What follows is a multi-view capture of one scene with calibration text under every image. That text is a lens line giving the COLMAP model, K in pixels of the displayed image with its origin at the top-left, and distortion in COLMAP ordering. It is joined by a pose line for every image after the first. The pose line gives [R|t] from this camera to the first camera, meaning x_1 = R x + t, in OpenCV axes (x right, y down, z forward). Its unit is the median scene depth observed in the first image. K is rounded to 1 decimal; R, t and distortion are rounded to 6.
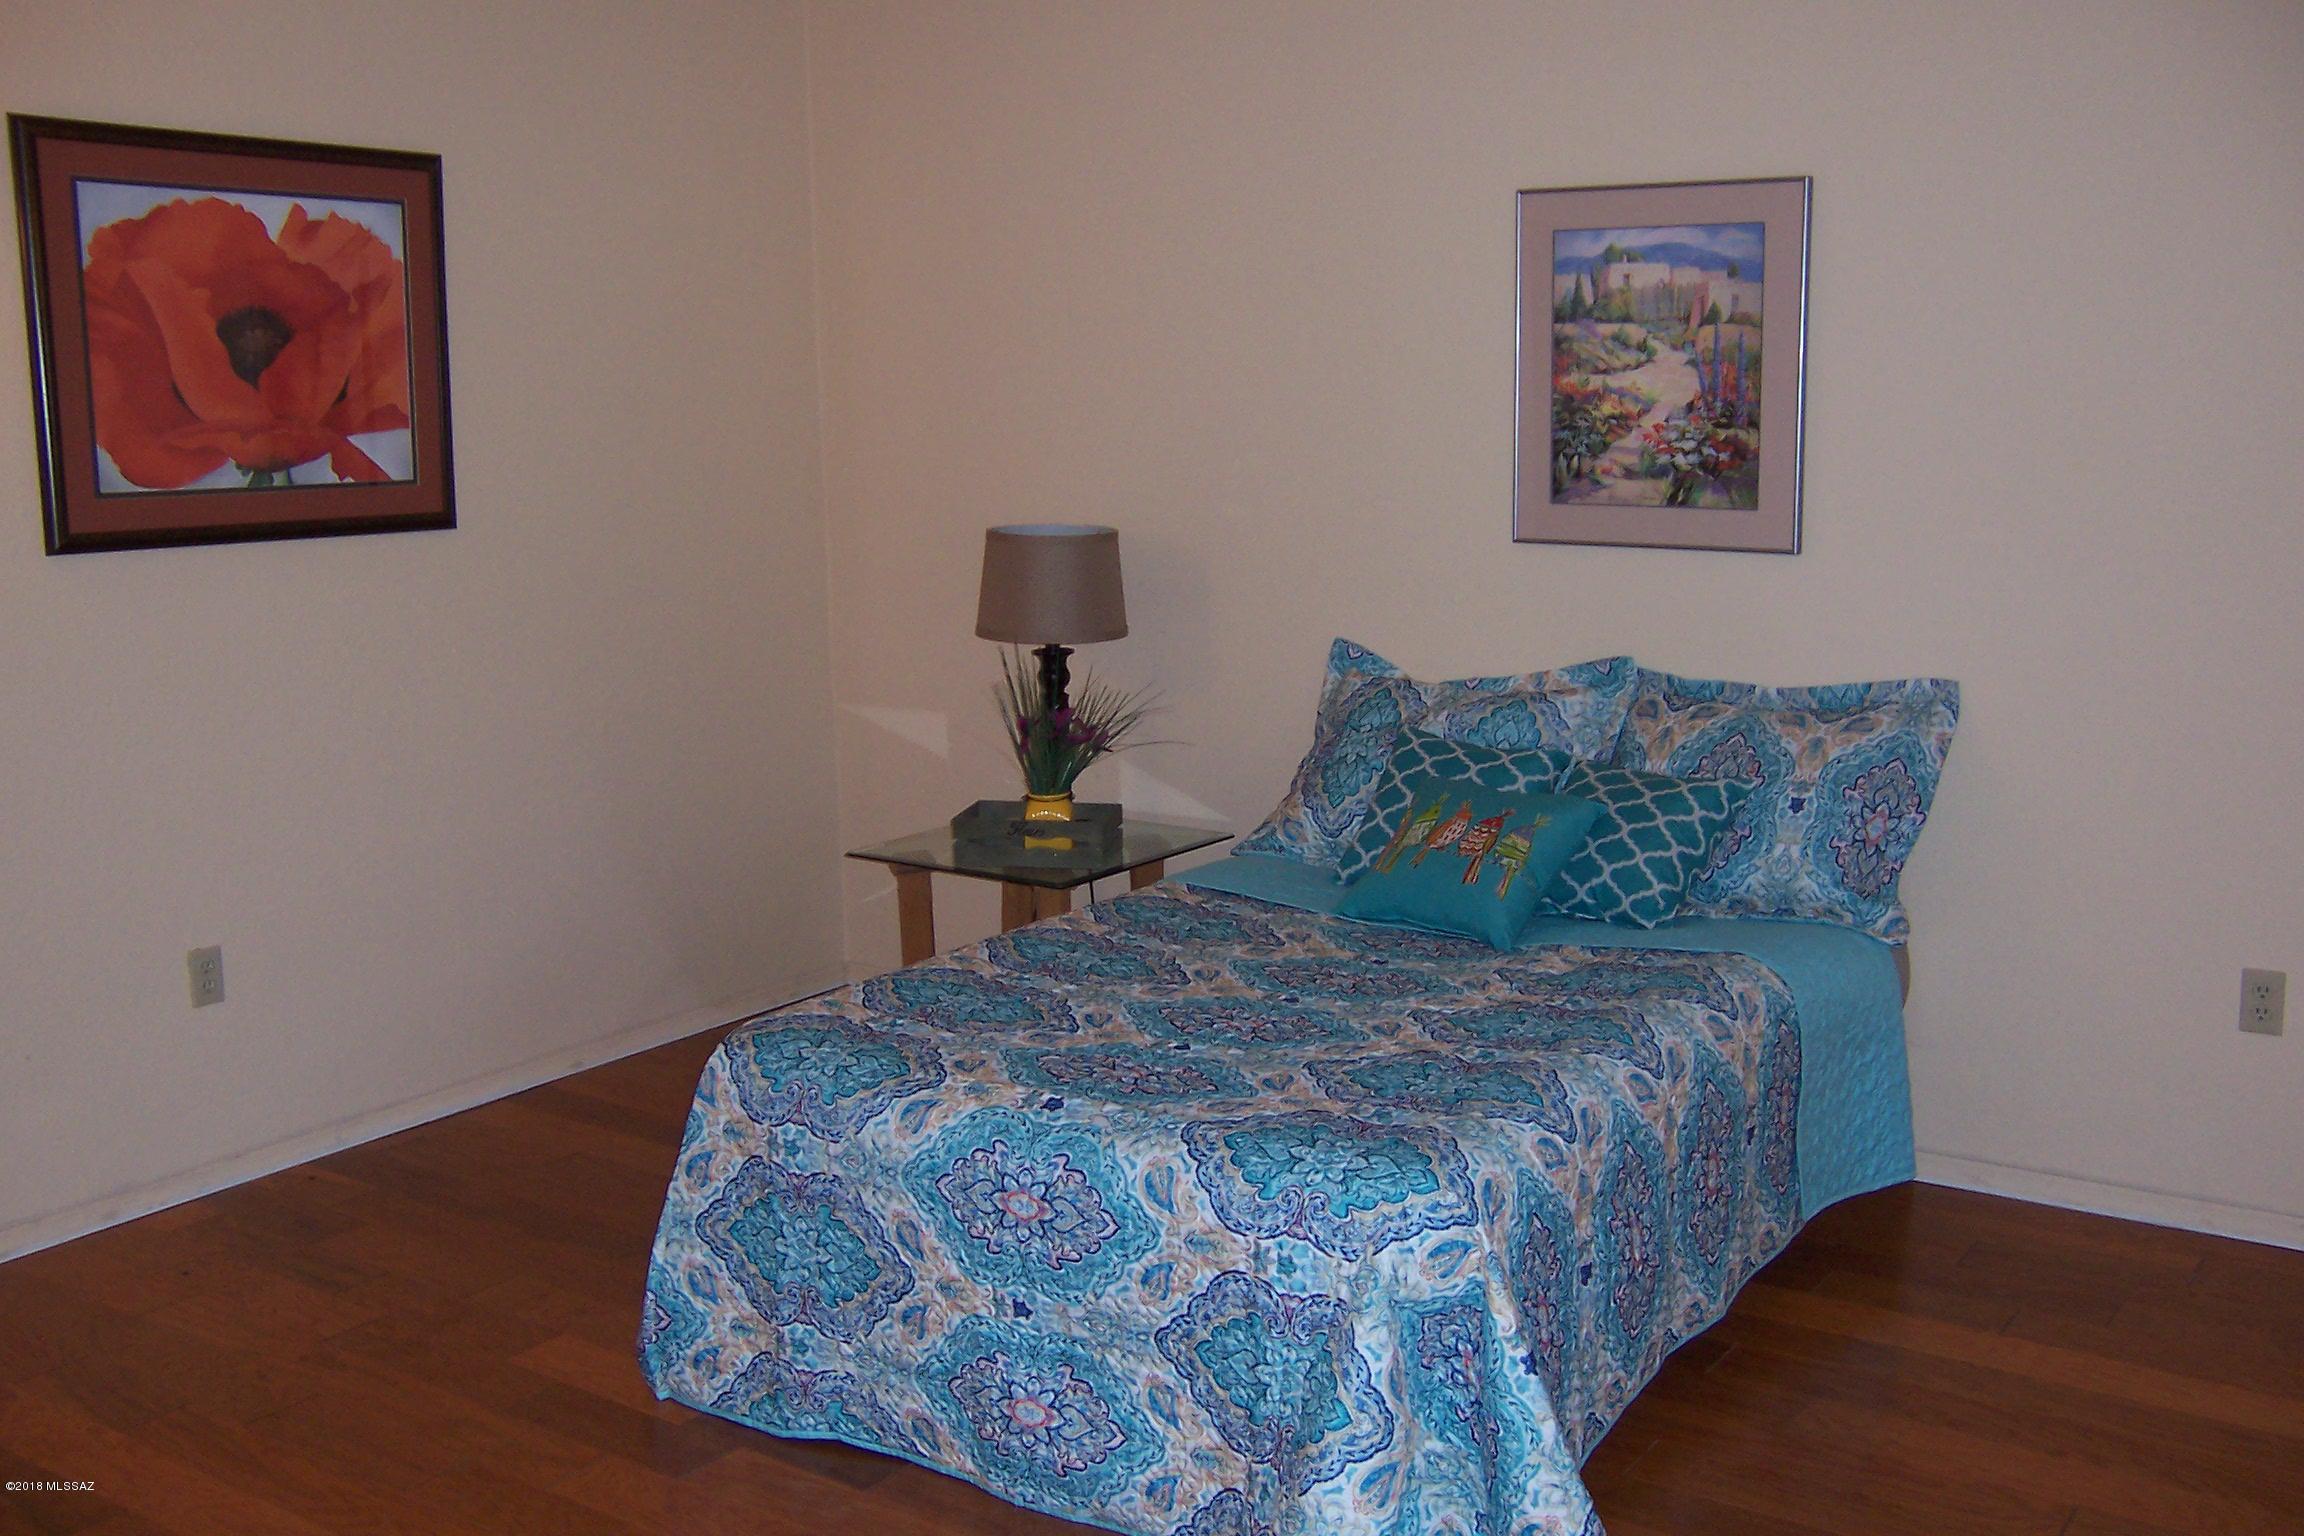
lens RADIAL K [[2264.7, 0, 1160.3], [0, 2264.7, 770.9], [0, 0, 1]] dist [-0.146346, 0.233494]
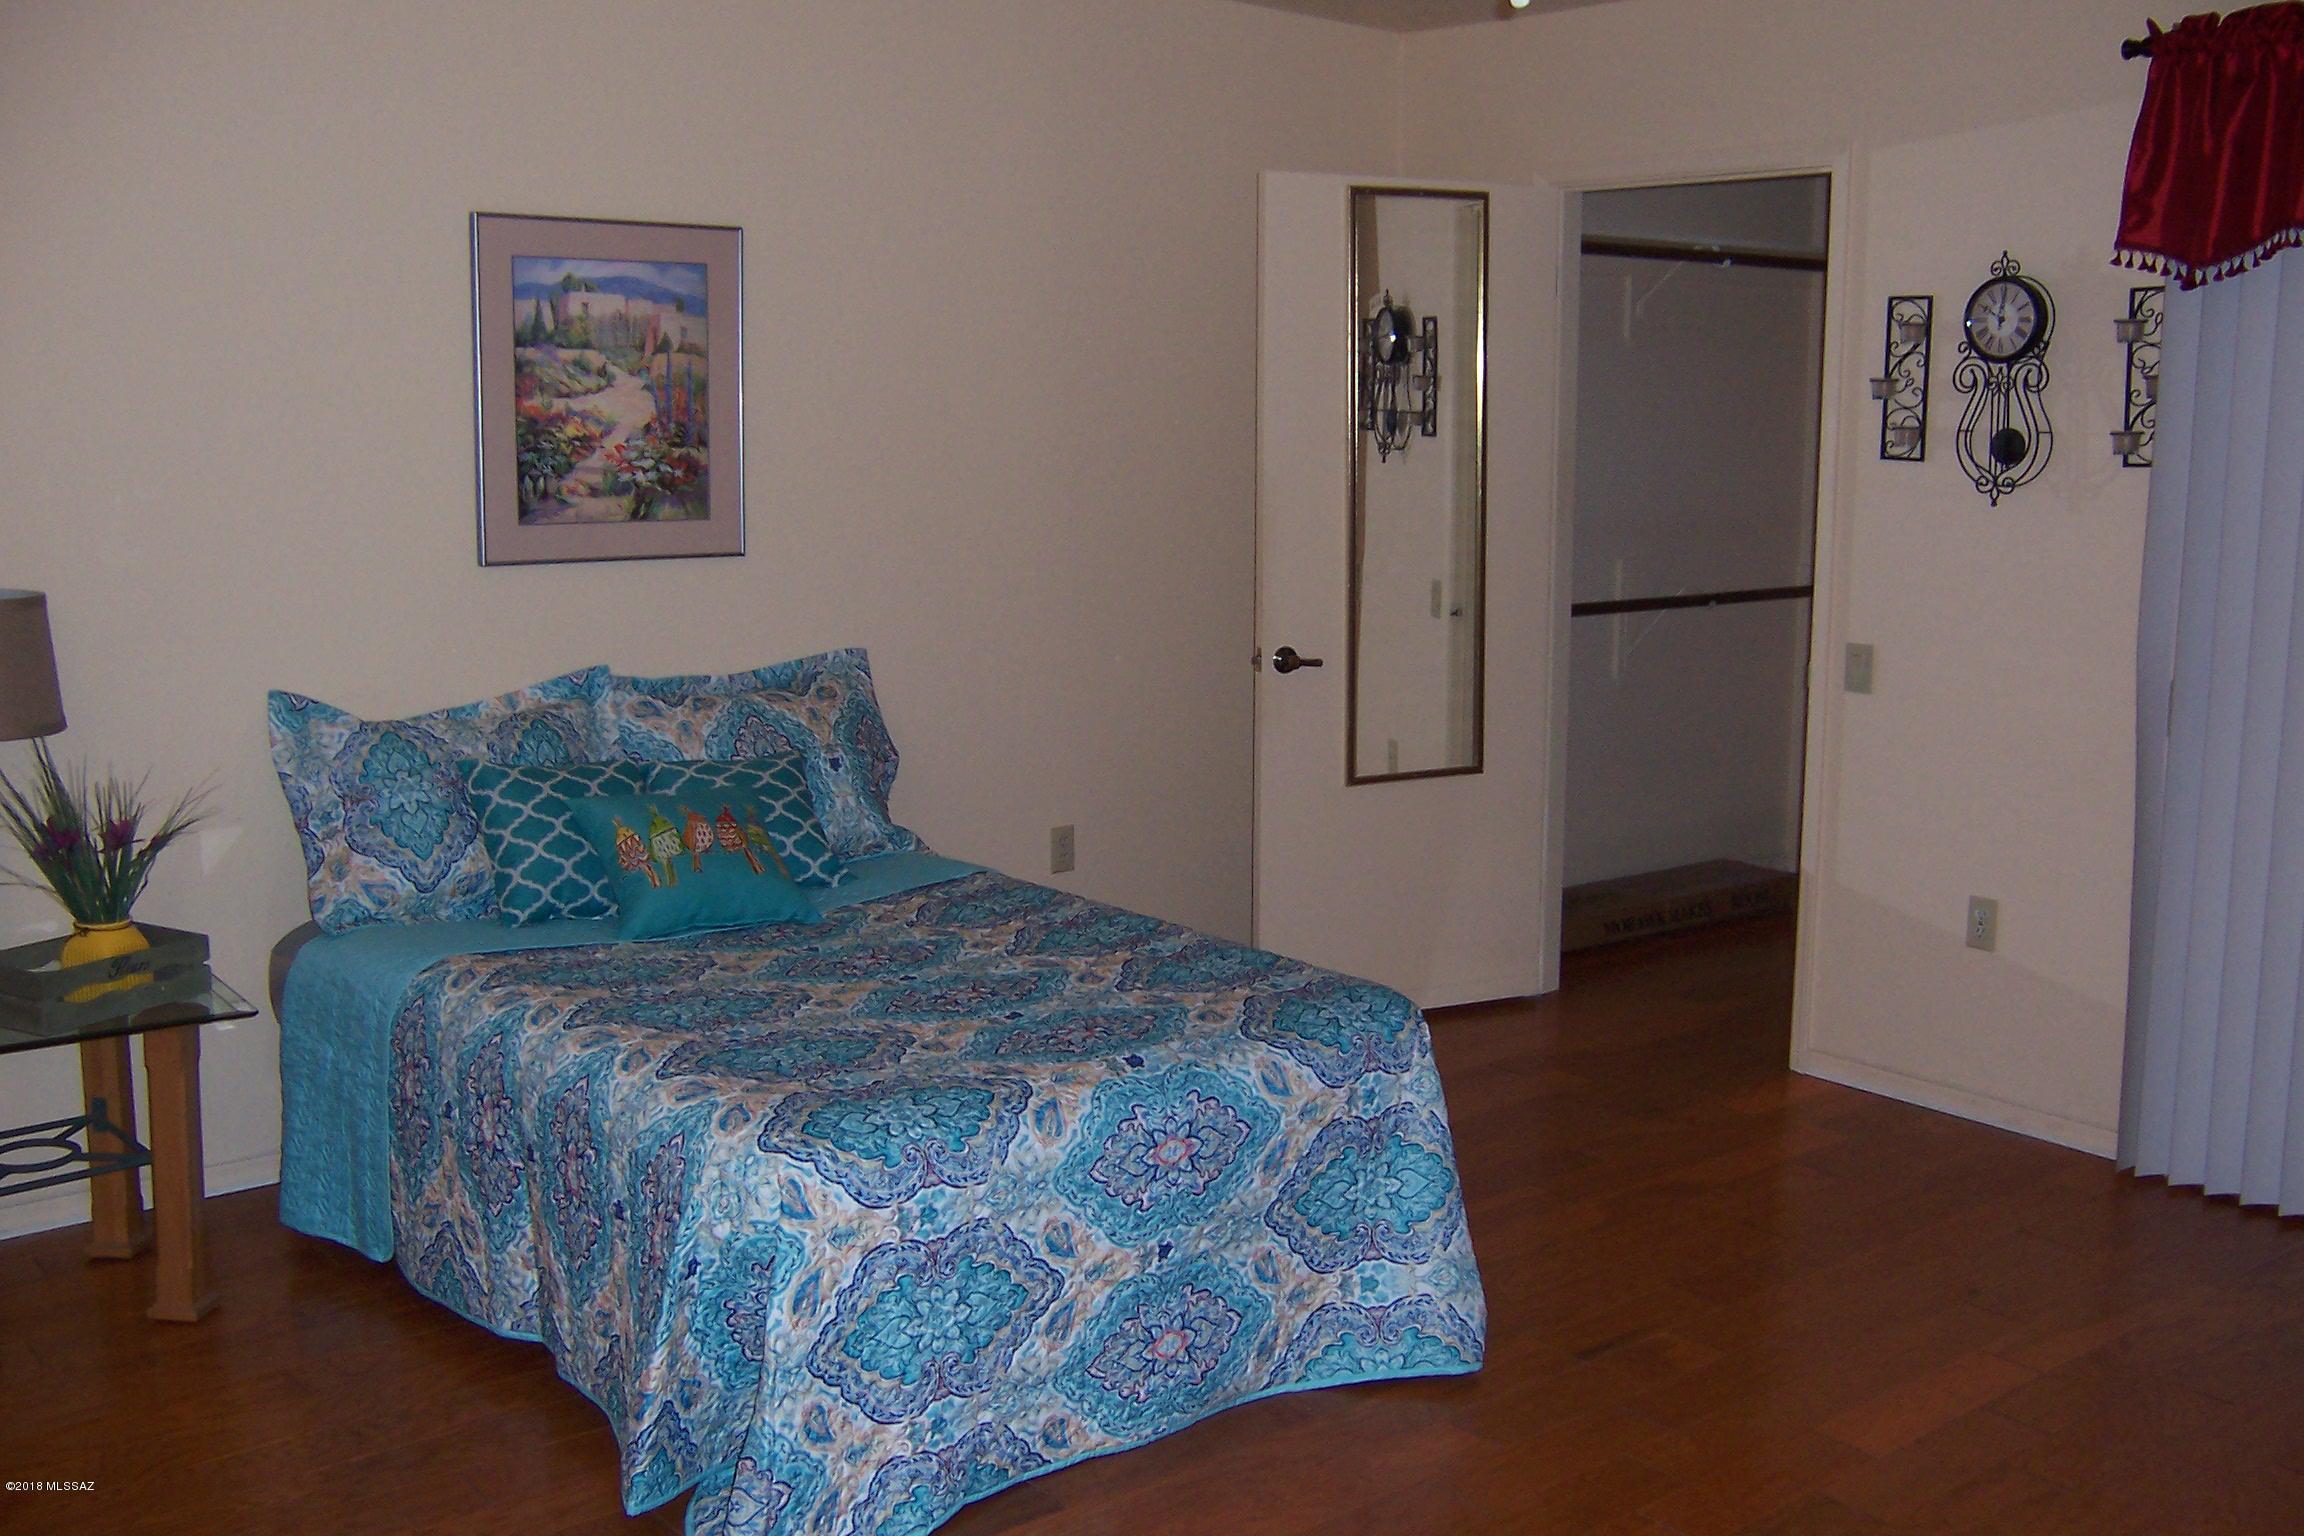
lens RADIAL K [[2264.7, 0, 1160.3], [0, 2264.7, 770.9], [0, 0, 1]] dist [-0.146346, 0.233494]
pose [[0.277066, -0.138059, 0.950881, -0.748162], [0.154917, 0.983095, 0.097597, -0.066215], [-0.948280, 0.120266, 0.293769, 0.461844]]
